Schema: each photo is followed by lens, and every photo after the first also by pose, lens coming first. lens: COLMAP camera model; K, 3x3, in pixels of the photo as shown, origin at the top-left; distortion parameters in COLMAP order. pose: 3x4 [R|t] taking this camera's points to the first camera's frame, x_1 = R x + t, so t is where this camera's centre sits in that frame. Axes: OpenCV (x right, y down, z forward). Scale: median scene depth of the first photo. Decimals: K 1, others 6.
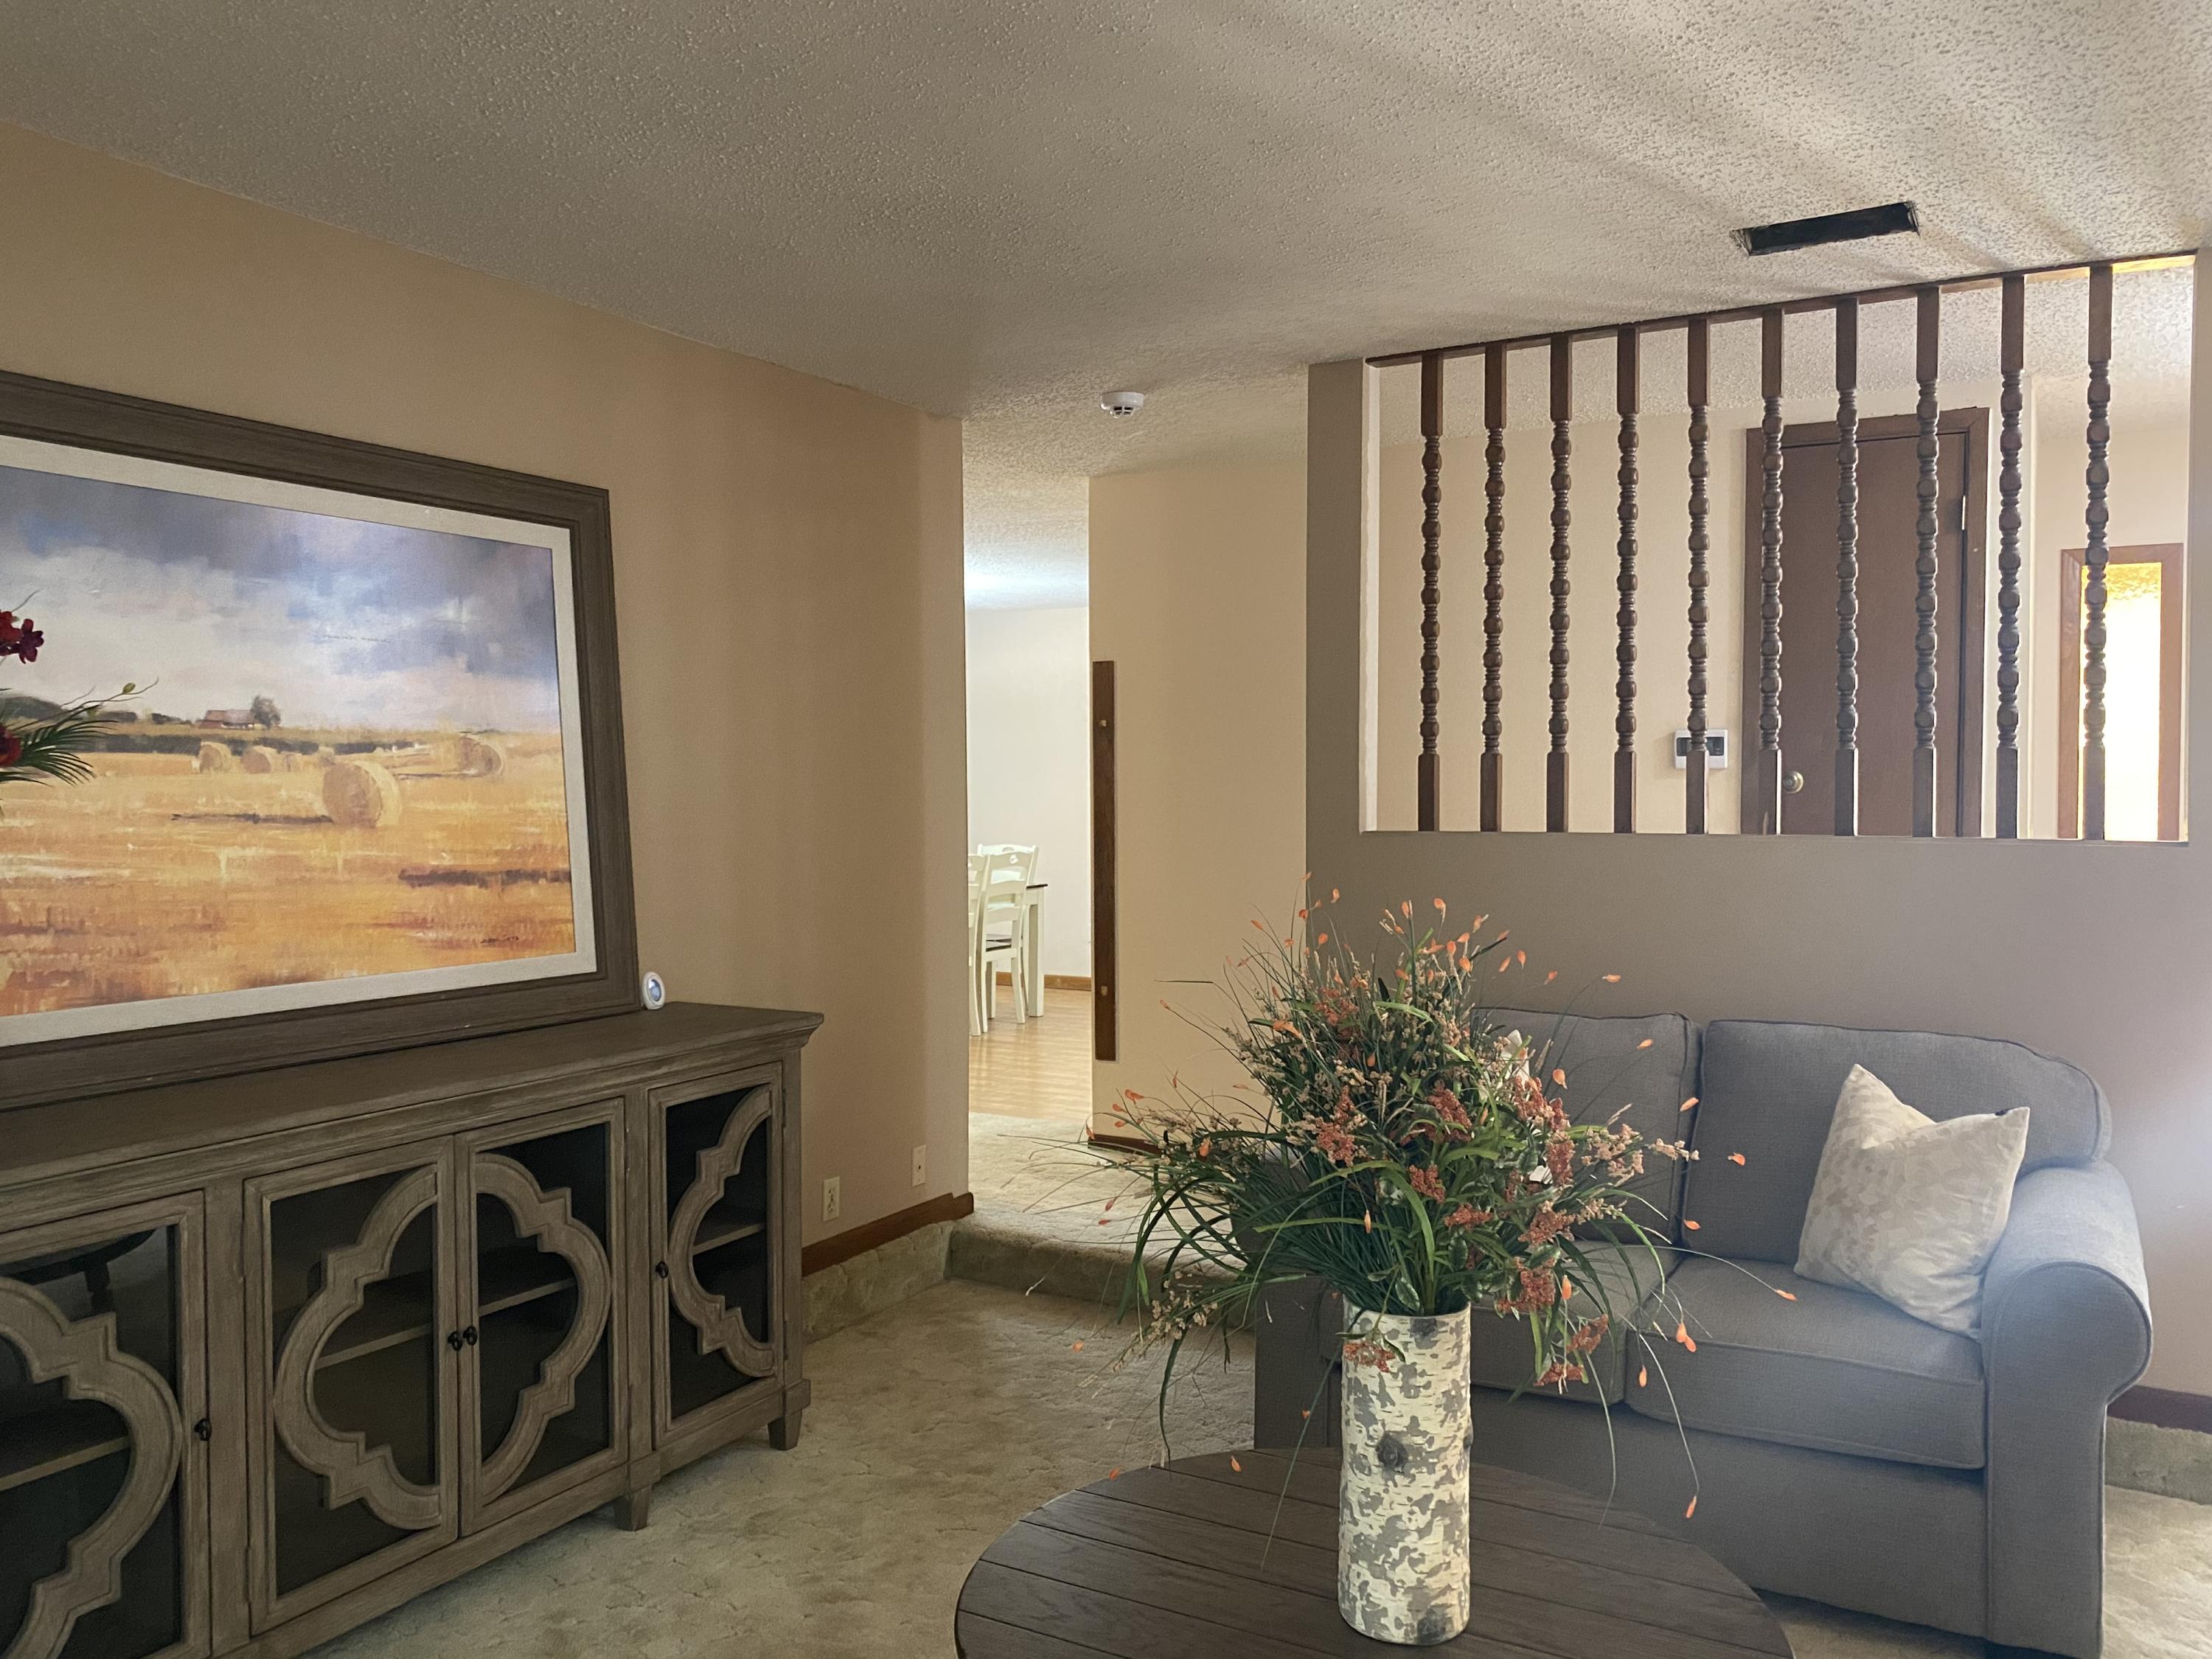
lens RADIAL K [[1710.2, 0, 1106.0], [0, 1710.2, 829.5], [0, 0, 1]] dist [0.007071, -0.000972]
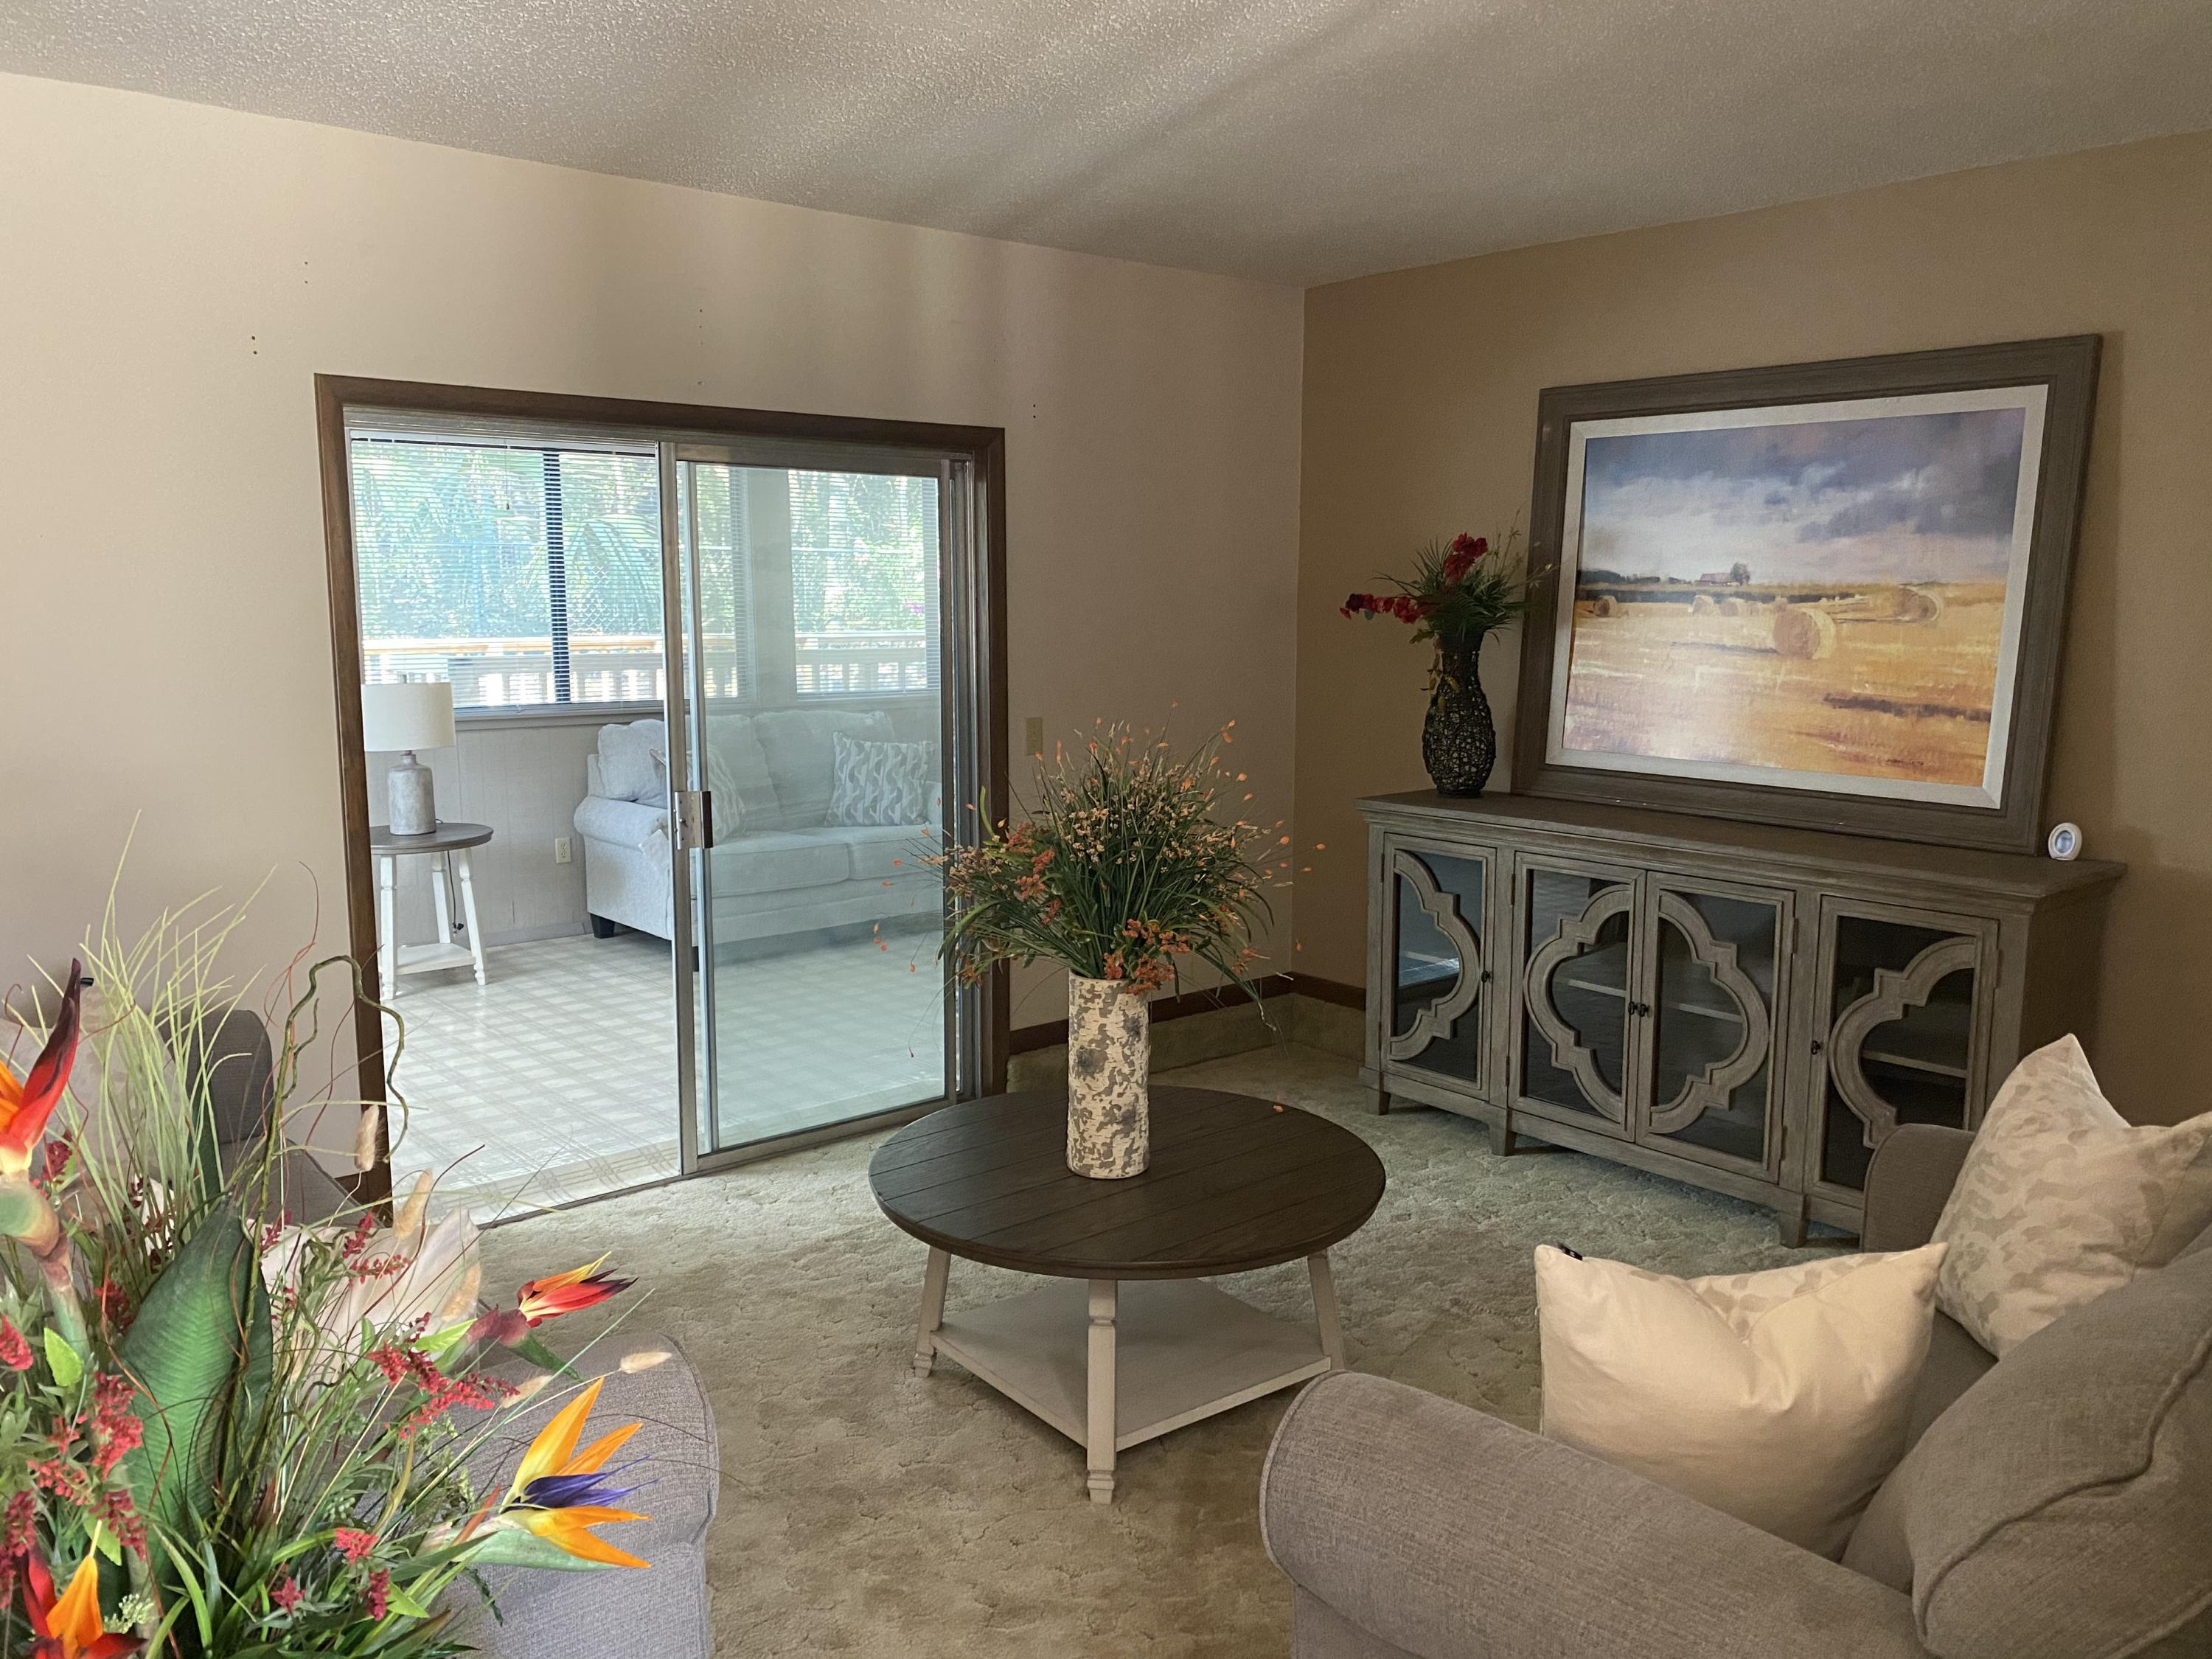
lens RADIAL K [[1710.2, 0, 1106.0], [0, 1710.2, 829.5], [0, 0, 1]] dist [0.007071, -0.000972]
pose [[-0.340153, 0.132280, -0.931020, 1.007700], [-0.033559, 0.987719, 0.152596, -0.055116], [0.939771, 0.083150, -0.331536, 0.945762]]
